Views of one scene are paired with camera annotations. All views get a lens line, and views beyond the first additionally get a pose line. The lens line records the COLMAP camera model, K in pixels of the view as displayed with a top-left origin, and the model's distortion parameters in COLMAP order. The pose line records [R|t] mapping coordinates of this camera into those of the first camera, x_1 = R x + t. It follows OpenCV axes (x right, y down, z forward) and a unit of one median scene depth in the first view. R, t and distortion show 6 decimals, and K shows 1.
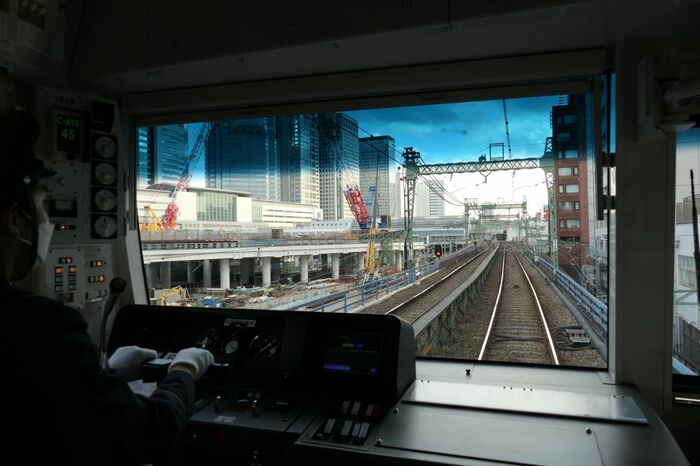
lens RADIAL K [[505.9, 0, 355.1], [0, 505.9, 230.9], [0, 0, 1]] dist [-0.021173, -0.017405]
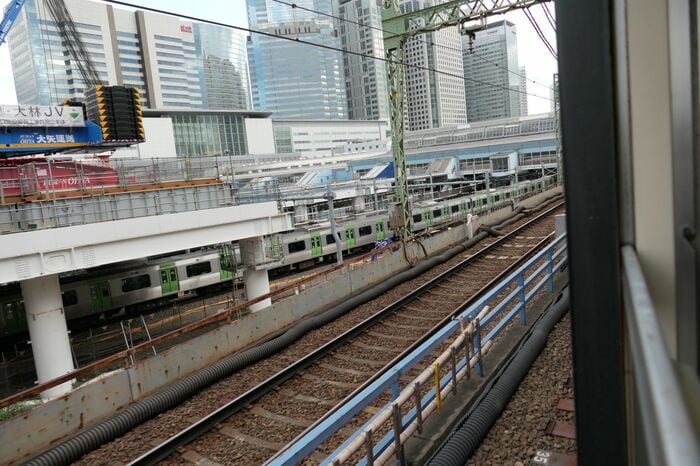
lens RADIAL K [[505.9, 0, 347.2], [0, 505.9, 235.7], [0, 0, 1]] dist [-0.021173, -0.017405]
pose [[0.955165, -0.037297, -0.293717, 0.294541], [0.082366, 0.986347, 0.142603, 0.012229], [0.284388, -0.160402, 0.945196, 1.064336]]
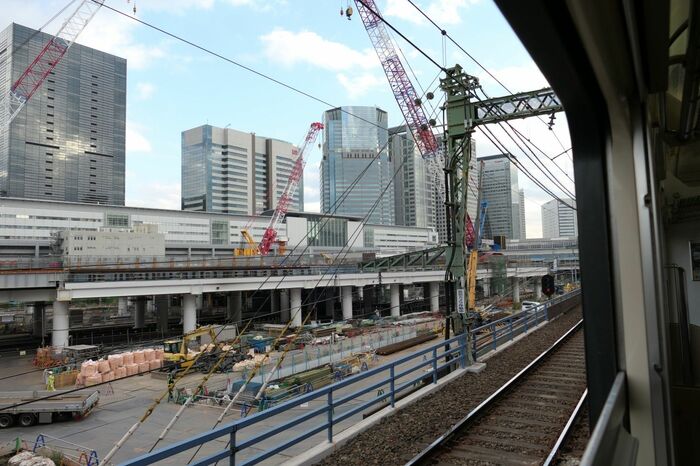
lens RADIAL K [[505.9, 0, 349.2], [0, 505.9, 225.9], [0, 0, 1]] dist [-0.021173, -0.017405]
pose [[0.968595, -0.024005, -0.247483, 0.036431], [0.009273, 0.998124, -0.060522, 0.002093], [0.248472, 0.056326, 0.967000, 0.156210]]
